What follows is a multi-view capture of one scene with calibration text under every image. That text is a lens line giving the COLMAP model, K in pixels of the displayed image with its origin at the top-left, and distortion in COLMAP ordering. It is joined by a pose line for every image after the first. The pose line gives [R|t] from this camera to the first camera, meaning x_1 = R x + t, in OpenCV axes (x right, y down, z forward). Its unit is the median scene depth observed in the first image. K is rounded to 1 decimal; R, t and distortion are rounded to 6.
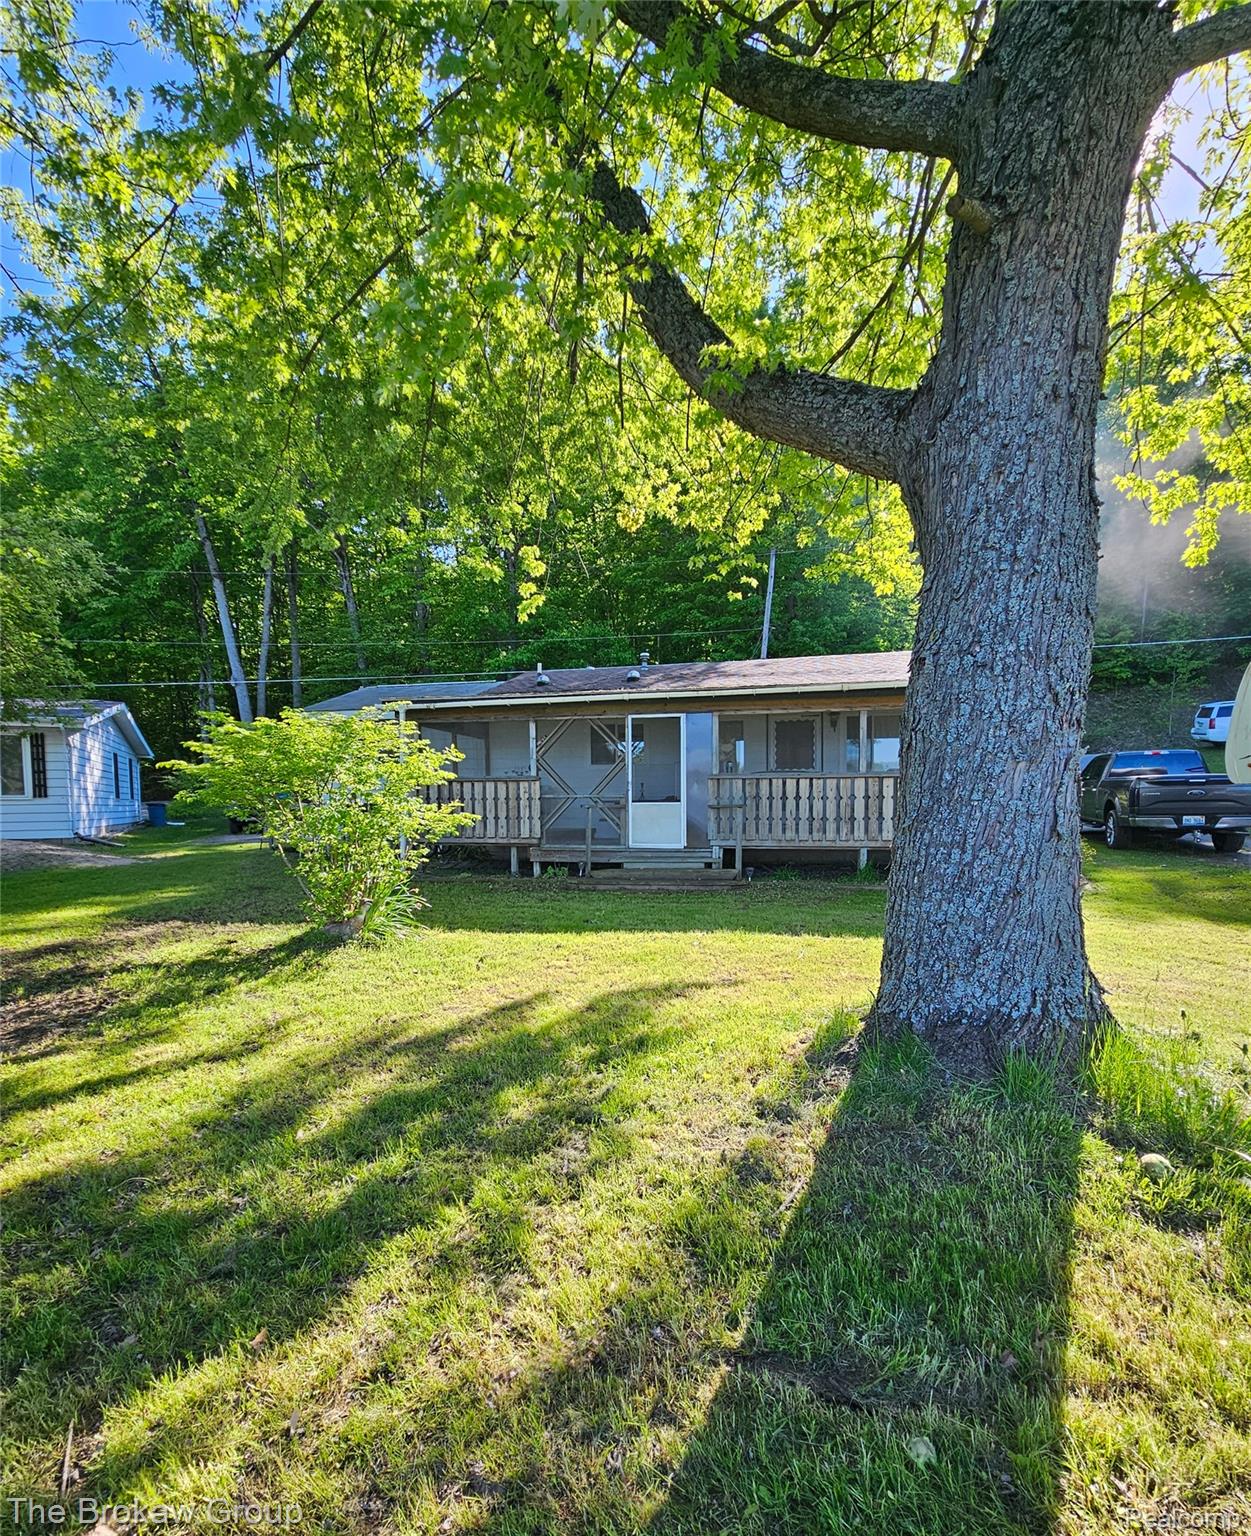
lens RADIAL K [[684.9, 0, 606.8], [0, 684.9, 813.7], [0, 0, 1]] dist [-0.000327, -0.000085]
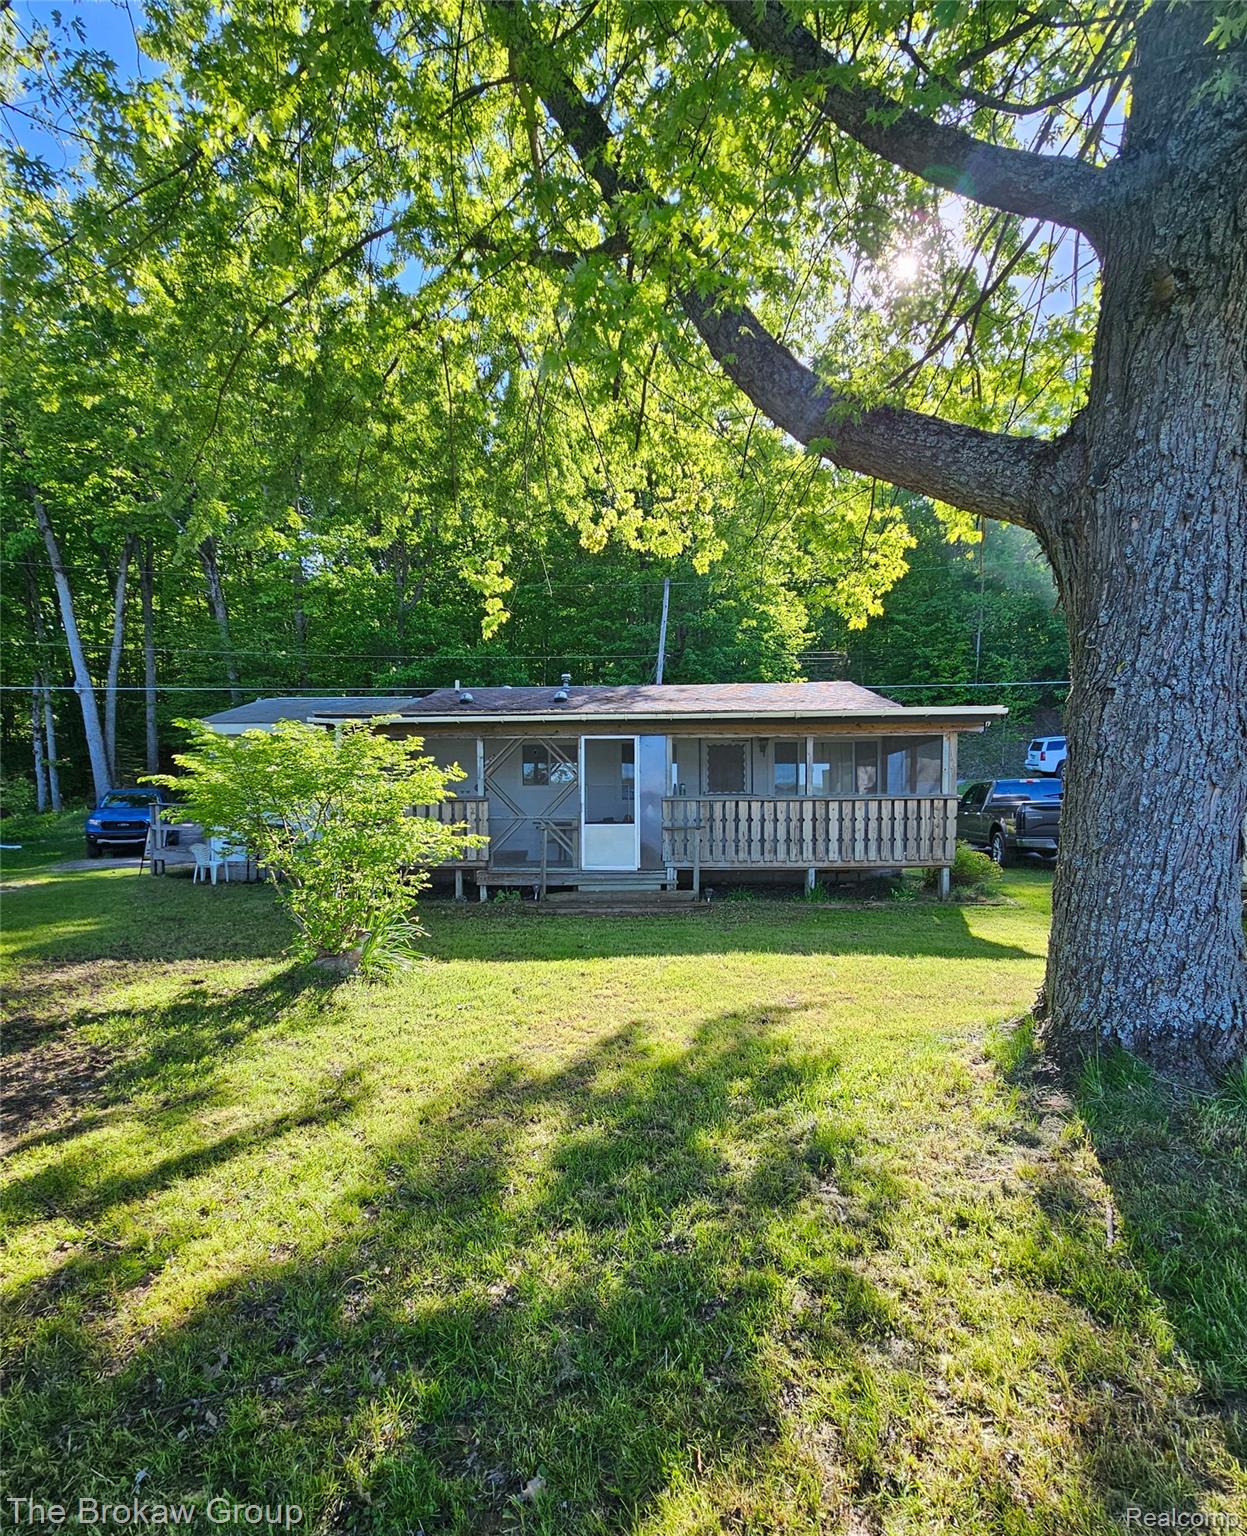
lens RADIAL K [[684.9, 0, 604.8], [0, 684.9, 813.7], [0, 0, 1]] dist [-0.000327, -0.000085]
pose [[0.985090, 0.005322, 0.171958, -0.189158], [0.000068, 0.999509, -0.031325, -0.000792], [-0.172040, 0.030870, 0.984606, 0.040319]]
